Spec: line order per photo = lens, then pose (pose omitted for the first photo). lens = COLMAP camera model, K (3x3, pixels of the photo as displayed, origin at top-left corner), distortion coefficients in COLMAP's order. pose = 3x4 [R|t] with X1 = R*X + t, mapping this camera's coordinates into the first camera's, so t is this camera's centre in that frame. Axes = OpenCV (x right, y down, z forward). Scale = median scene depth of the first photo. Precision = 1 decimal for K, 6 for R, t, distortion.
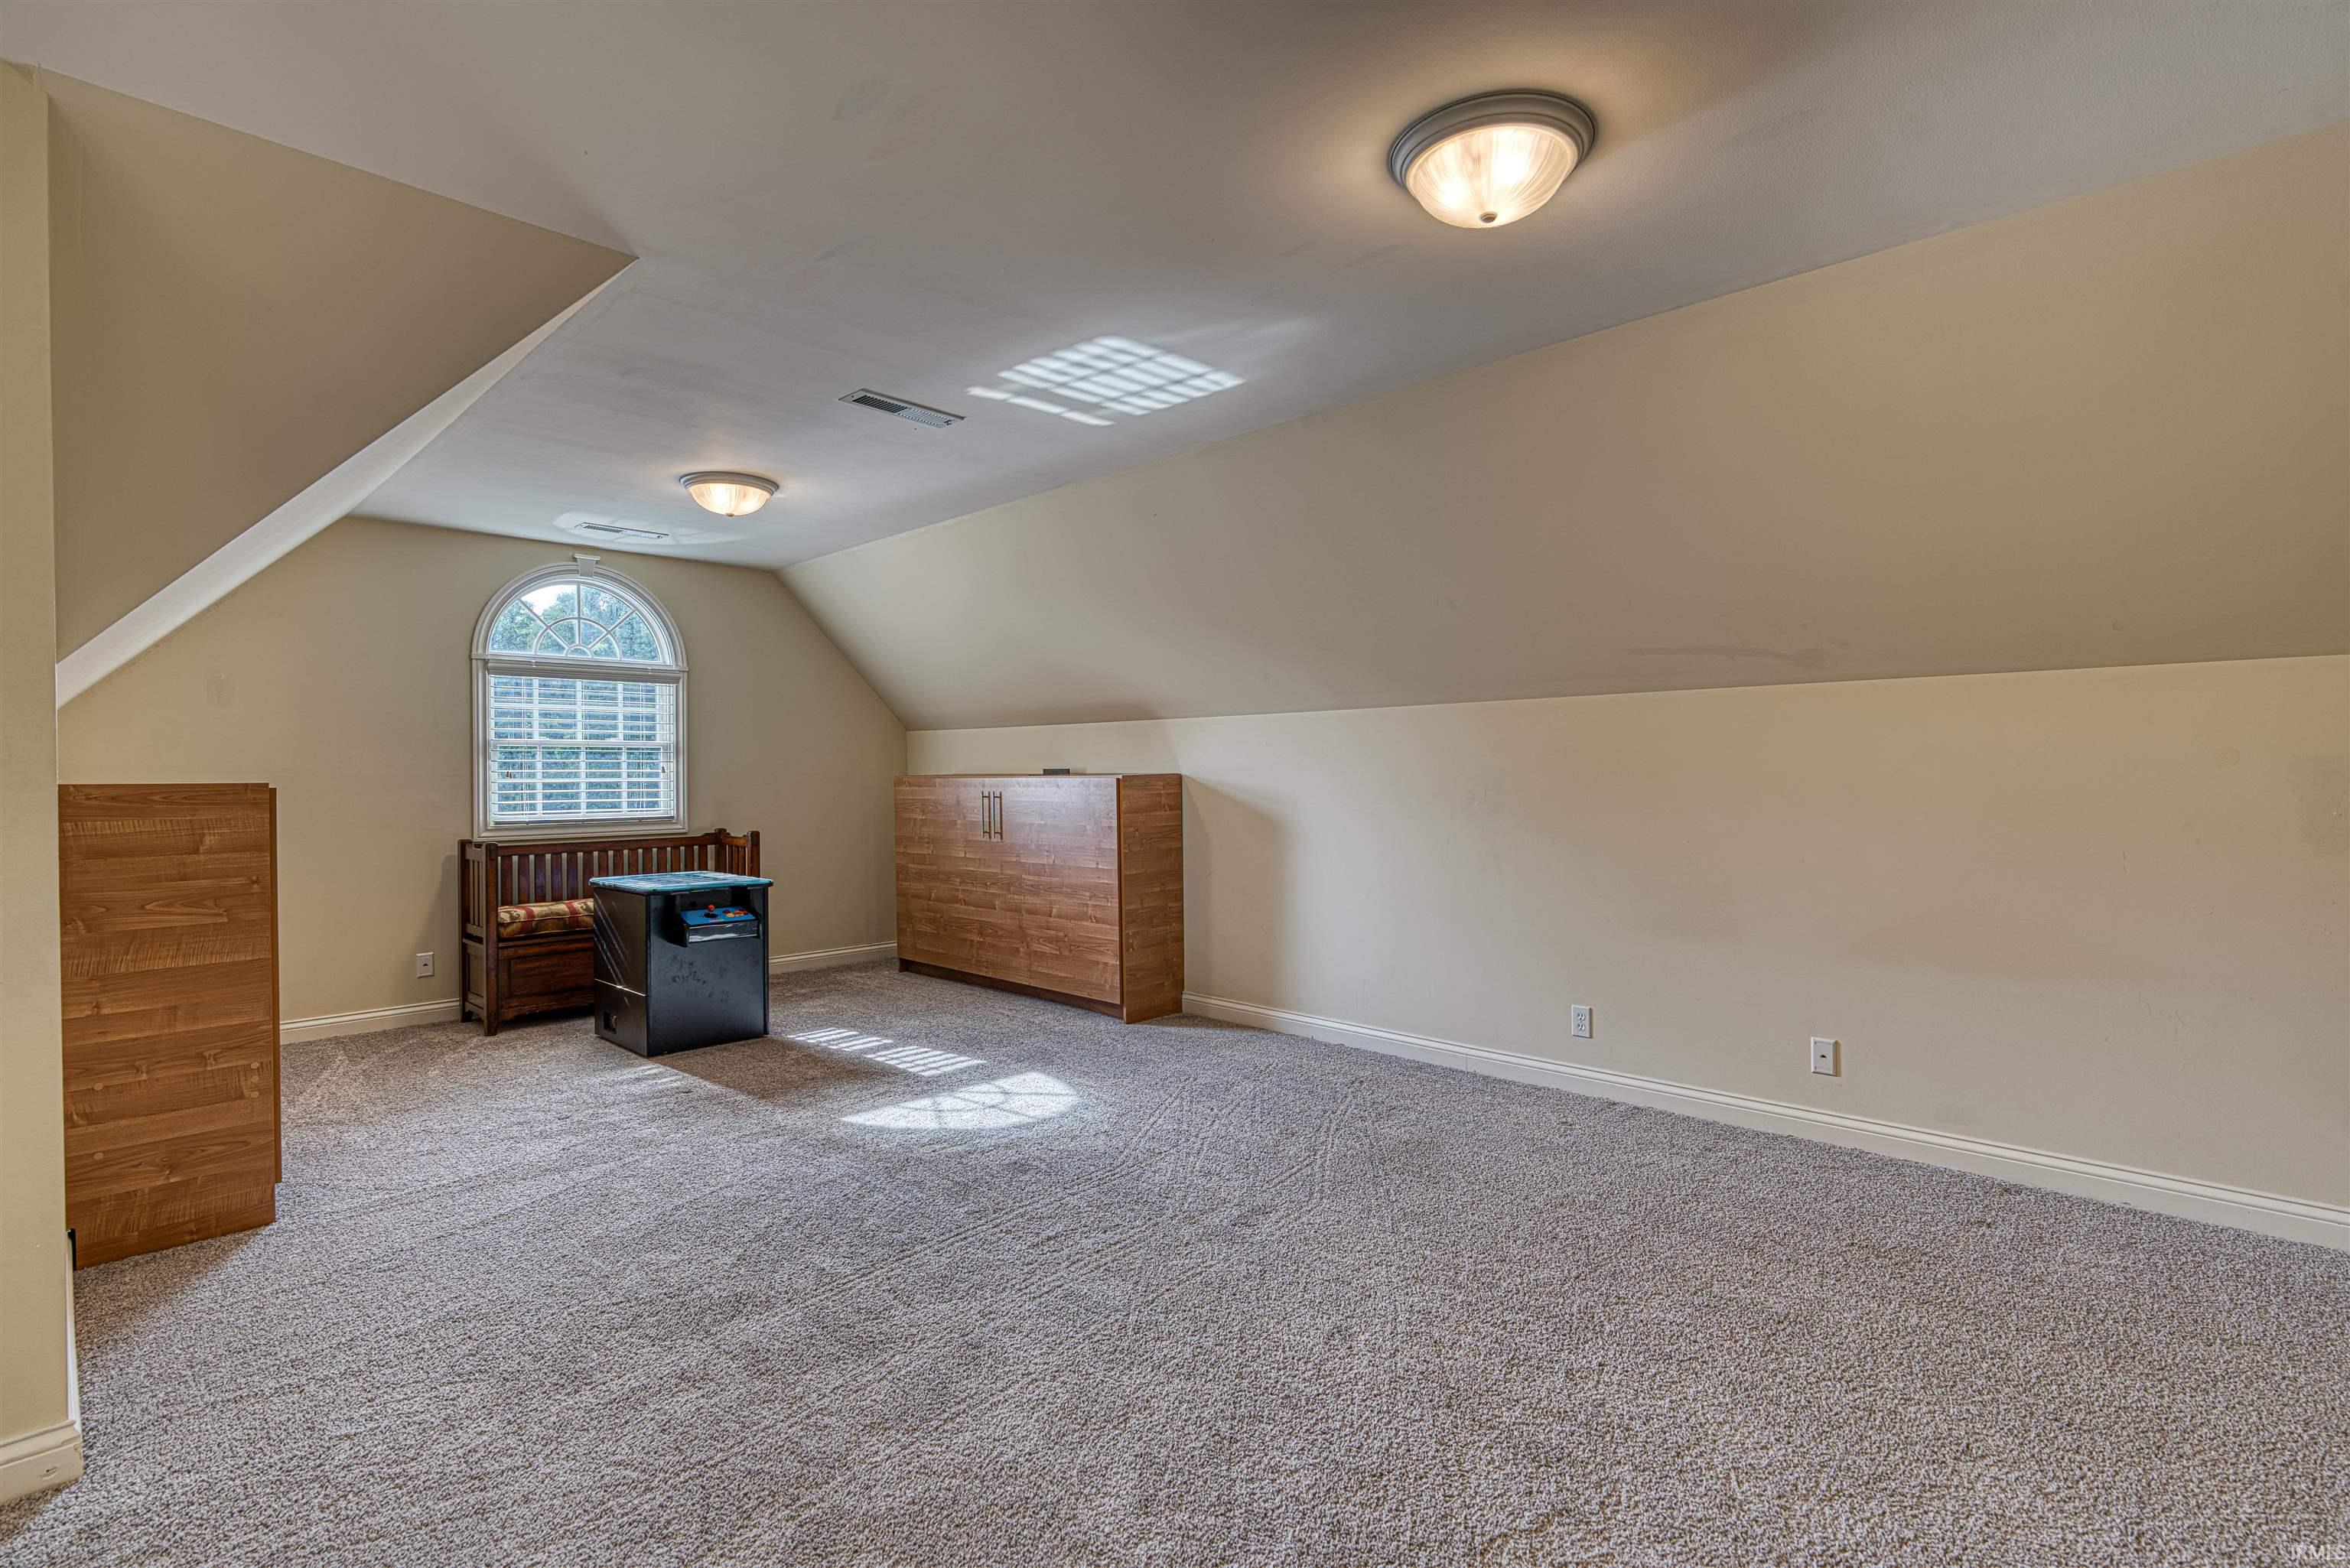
lens RADIAL K [[1081.5, 0, 1184.6], [0, 1081.5, 785.1], [0, 0, 1]] dist [-0.016277, 0.000798]
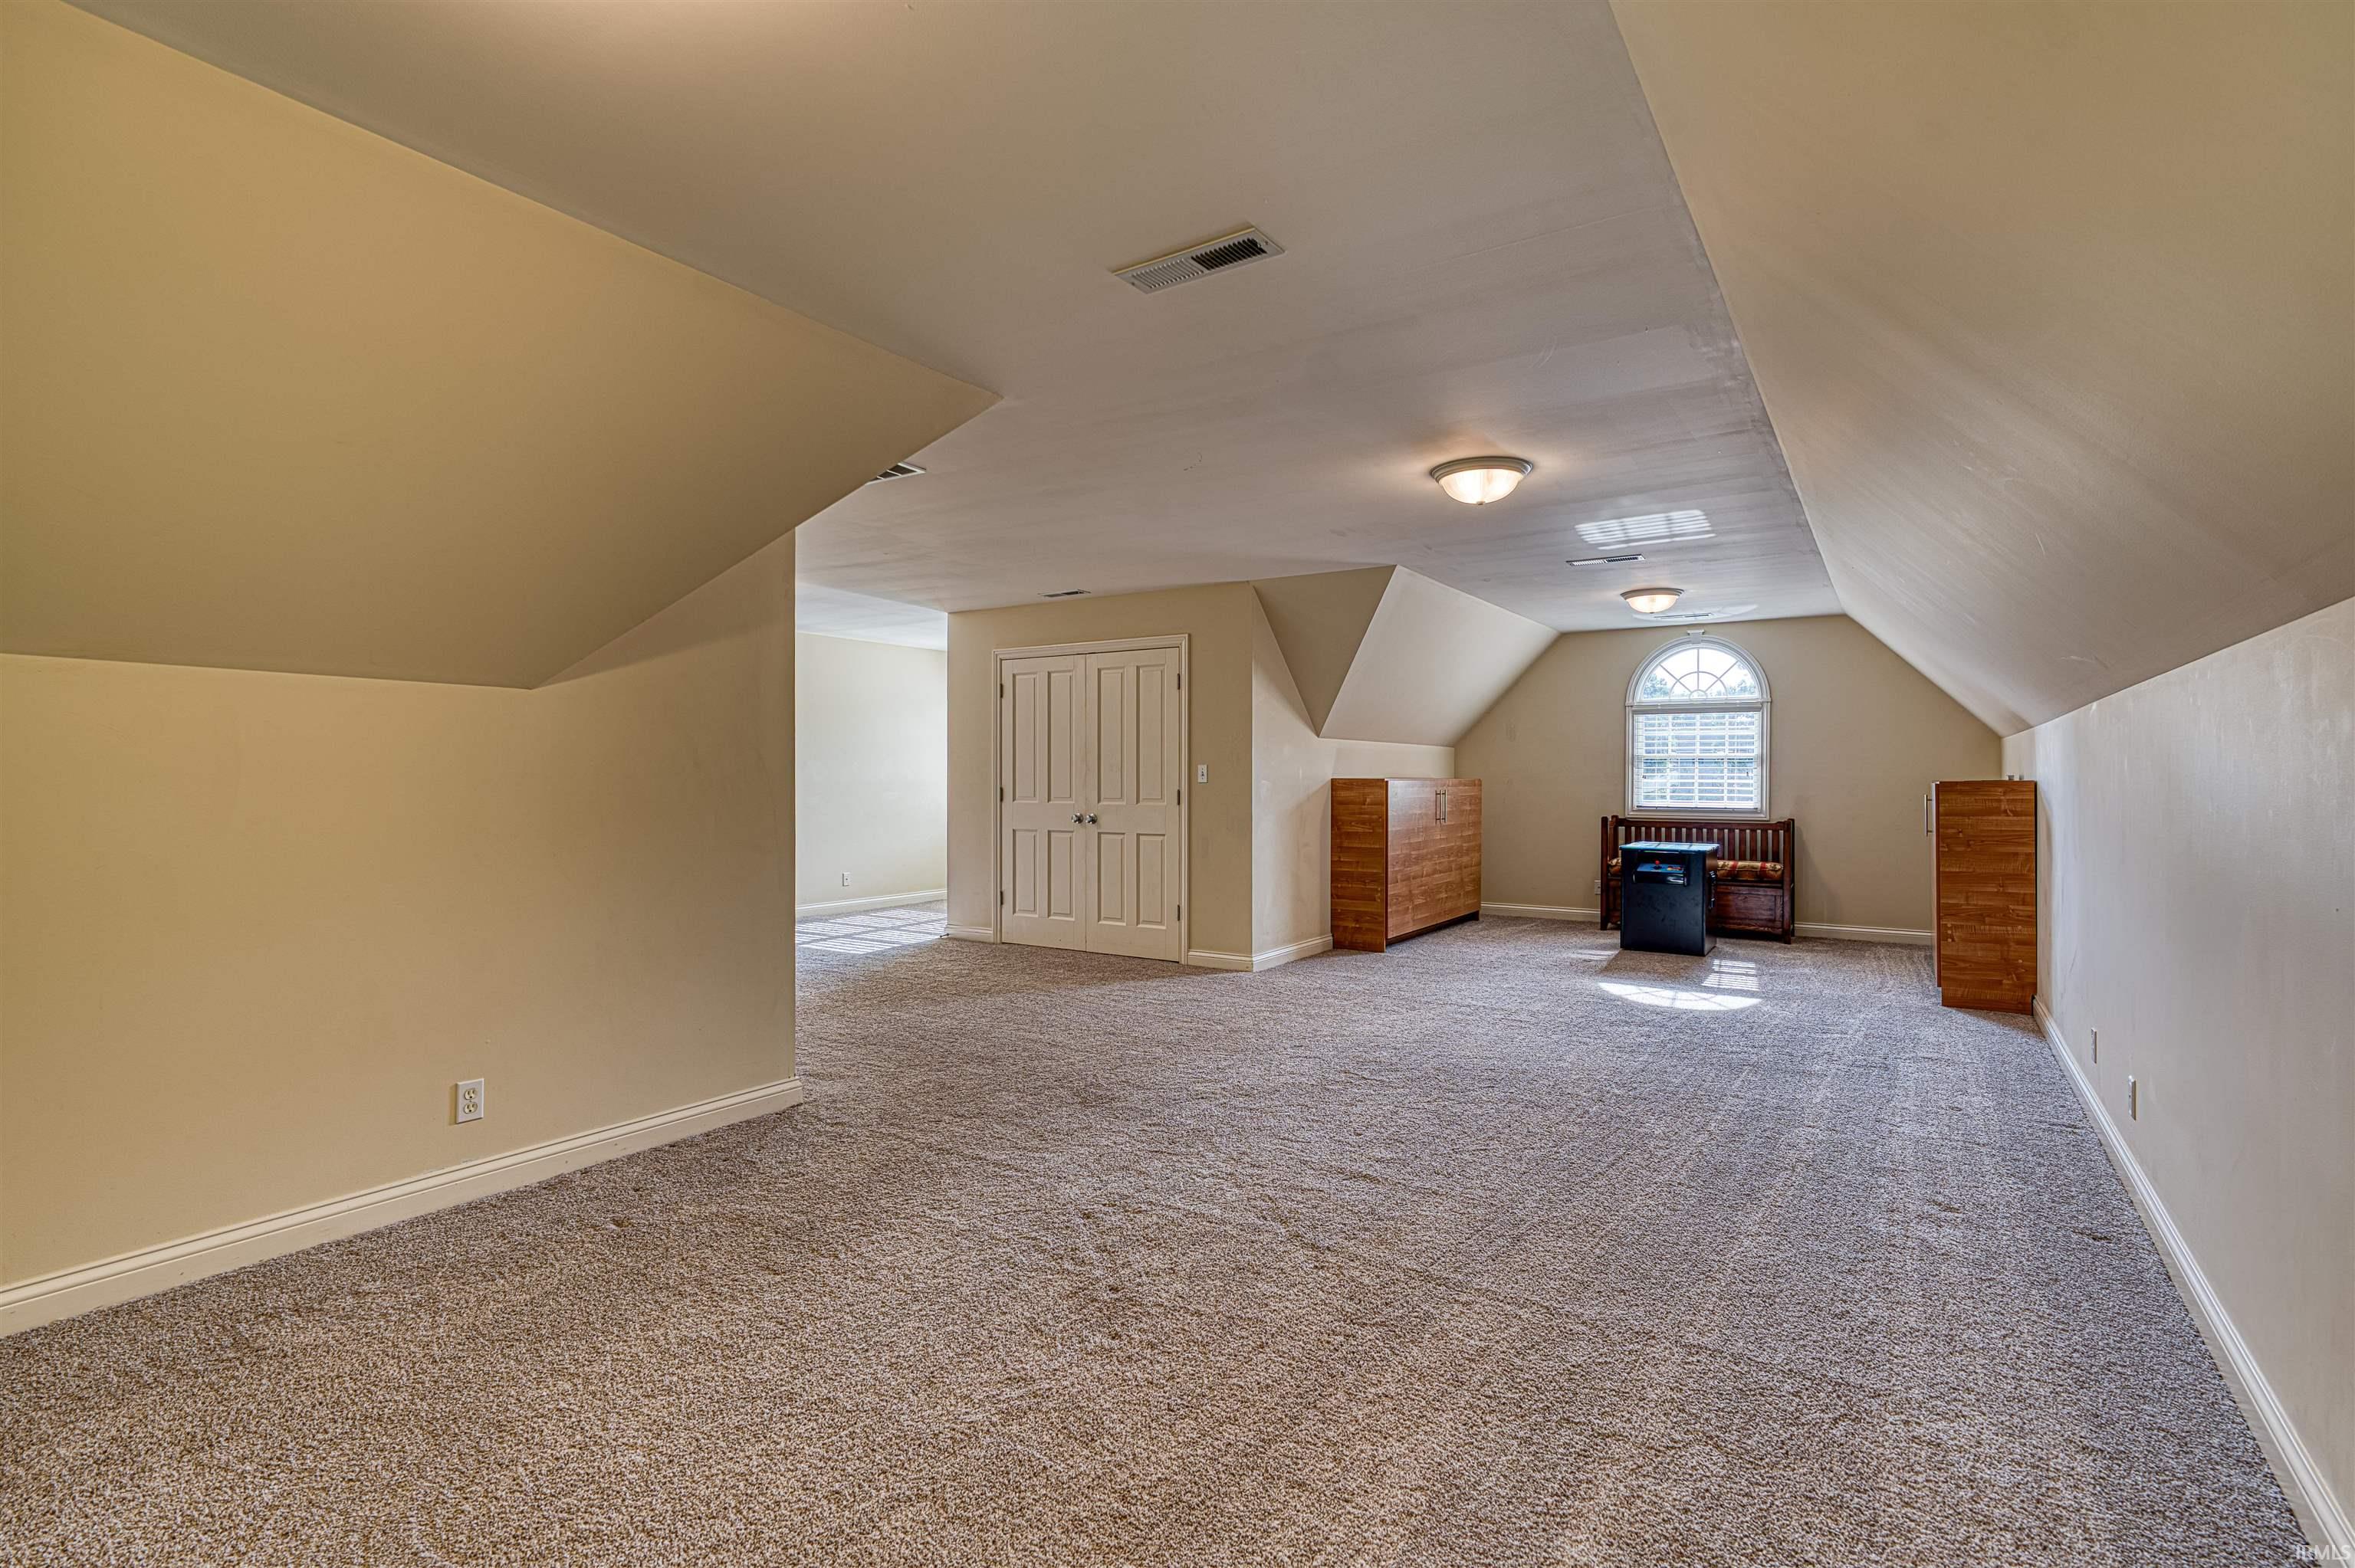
lens RADIAL K [[1083.7, 0, 1175.7], [0, 1083.7, 777.3], [0, 0, 1]] dist [-0.016277, 0.000798]
pose [[0.185268, 0.009989, -0.982637, 0.757130], [-0.015092, 0.999859, 0.007319, -0.009105], [0.982572, 0.013474, 0.185393, 0.012918]]
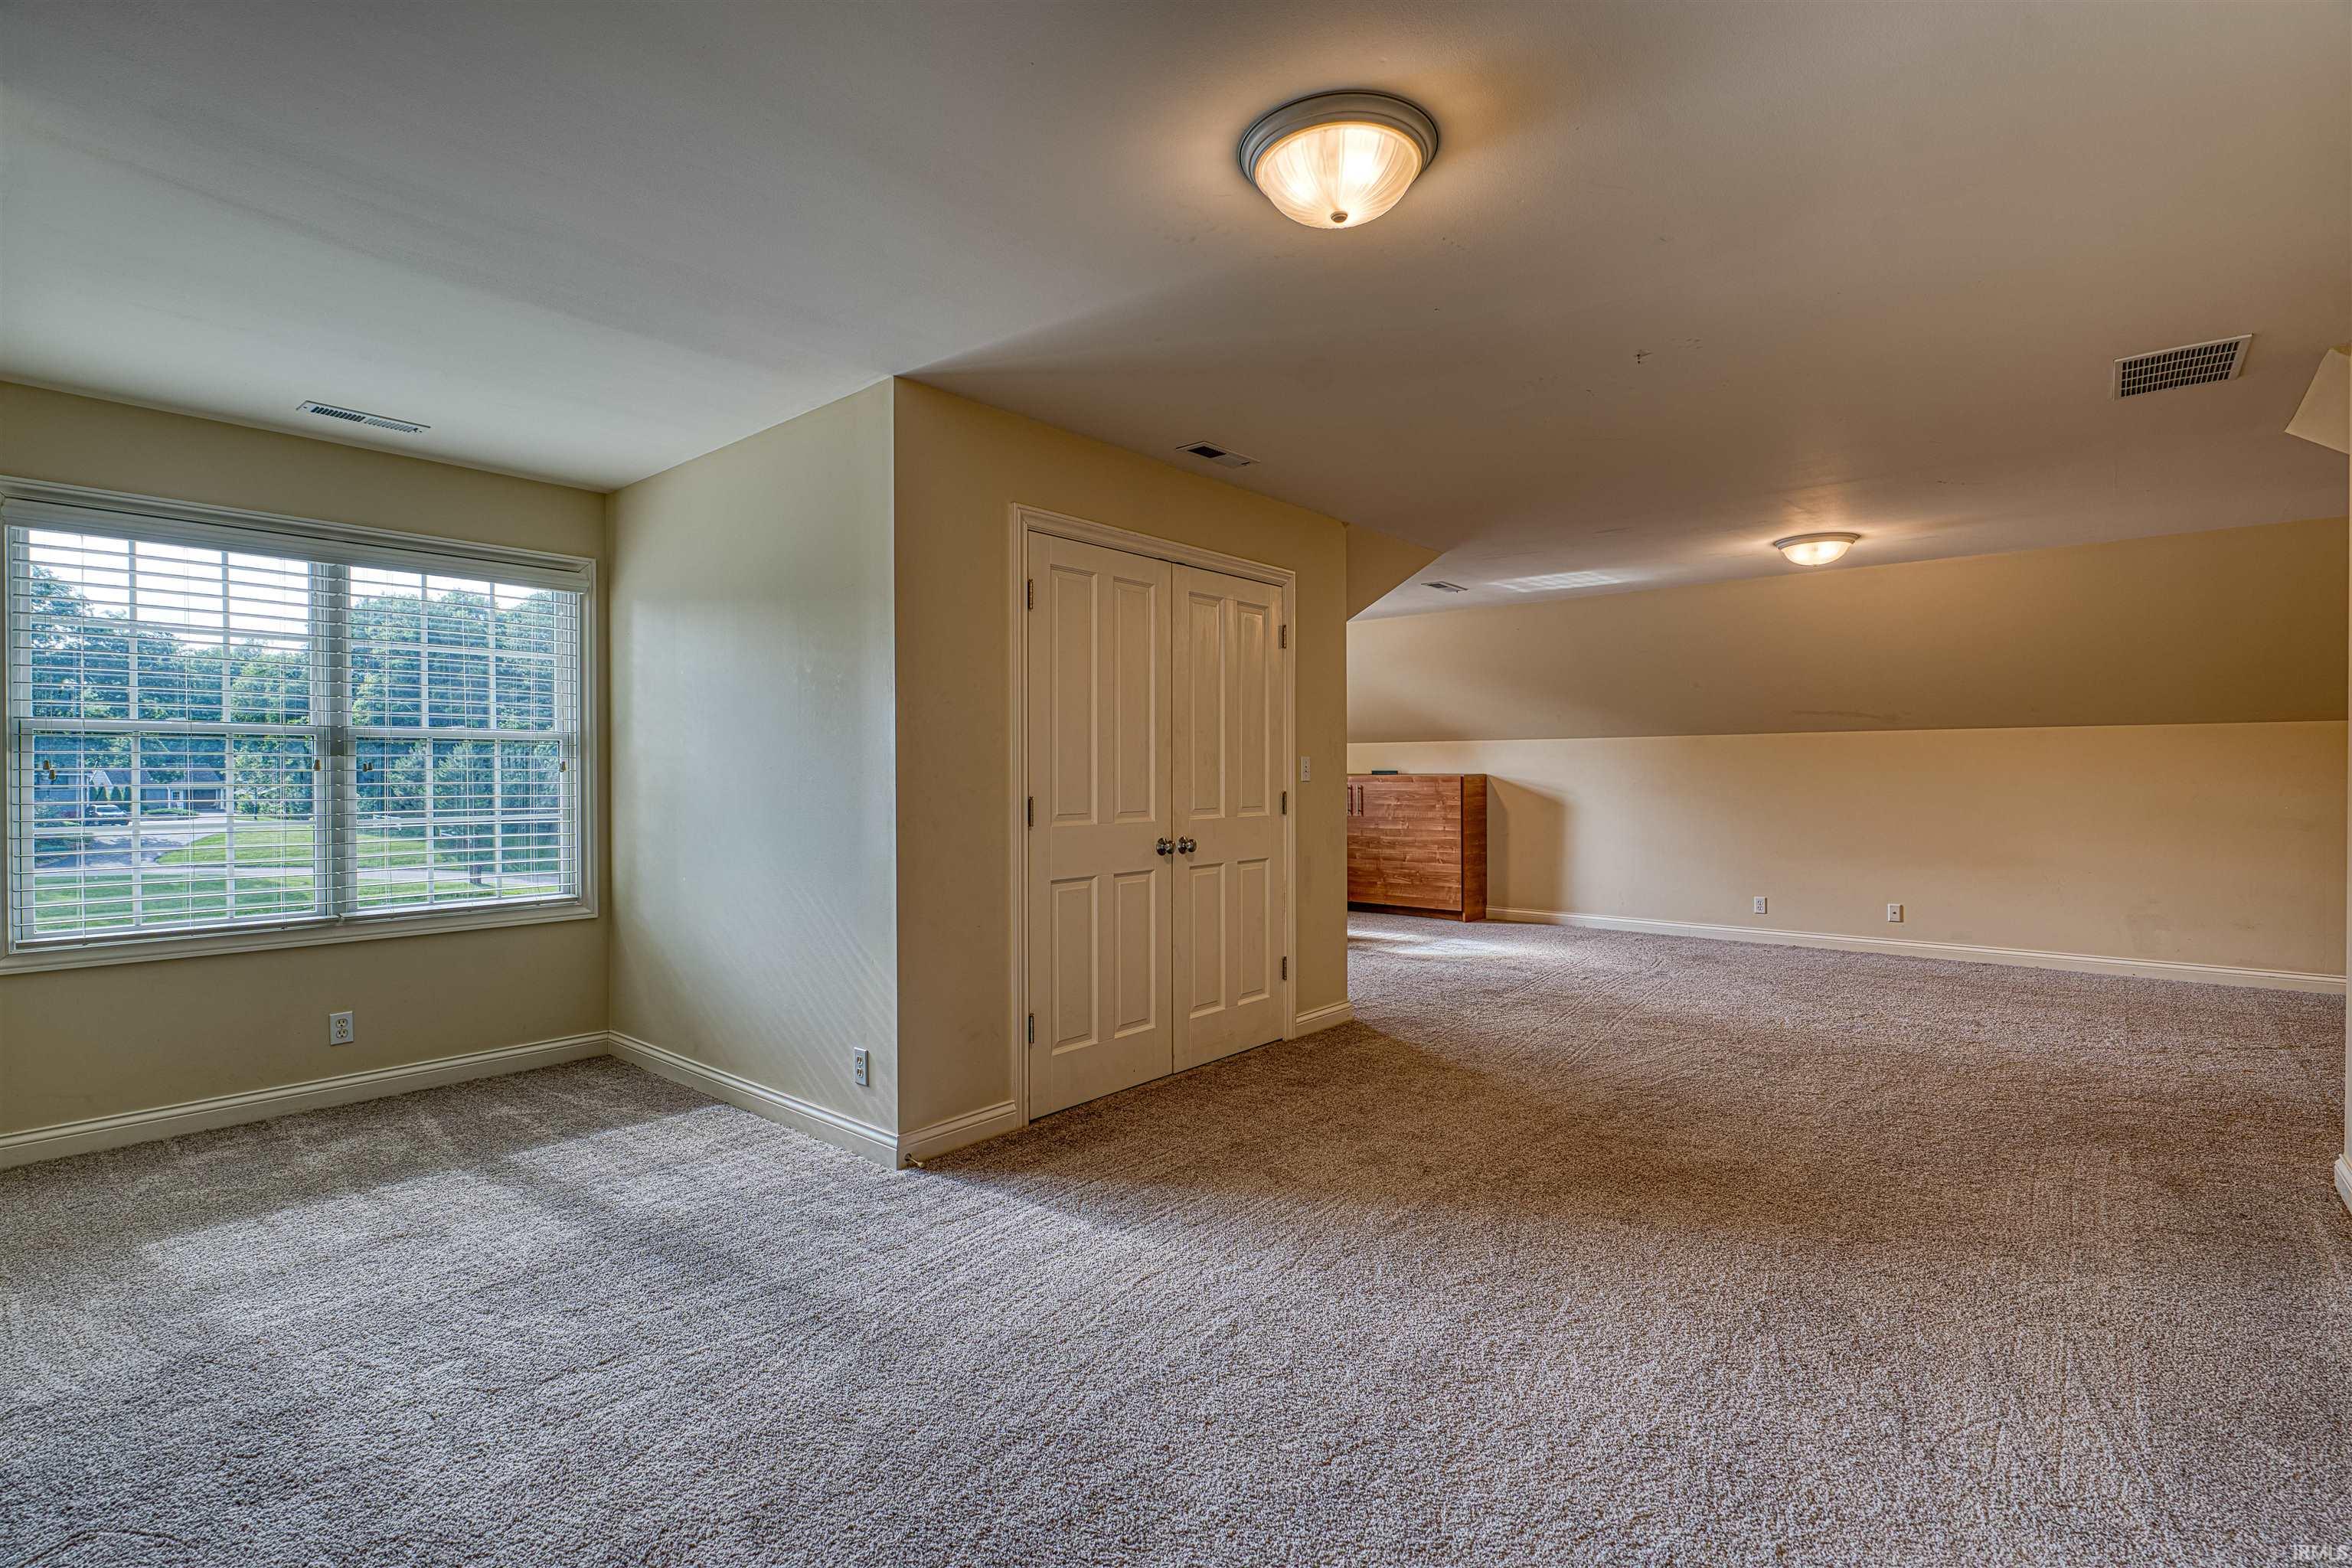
lens RADIAL K [[1082.4, 0, 1168.0], [0, 1082.4, 783.9], [0, 0, 1]] dist [-0.016277, 0.000798]
pose [[0.992989, 0.007370, 0.117979, -0.751622], [-0.007330, 0.999973, -0.000772, 0.010366], [-0.117981, -0.000098, 0.993016, -0.644350]]
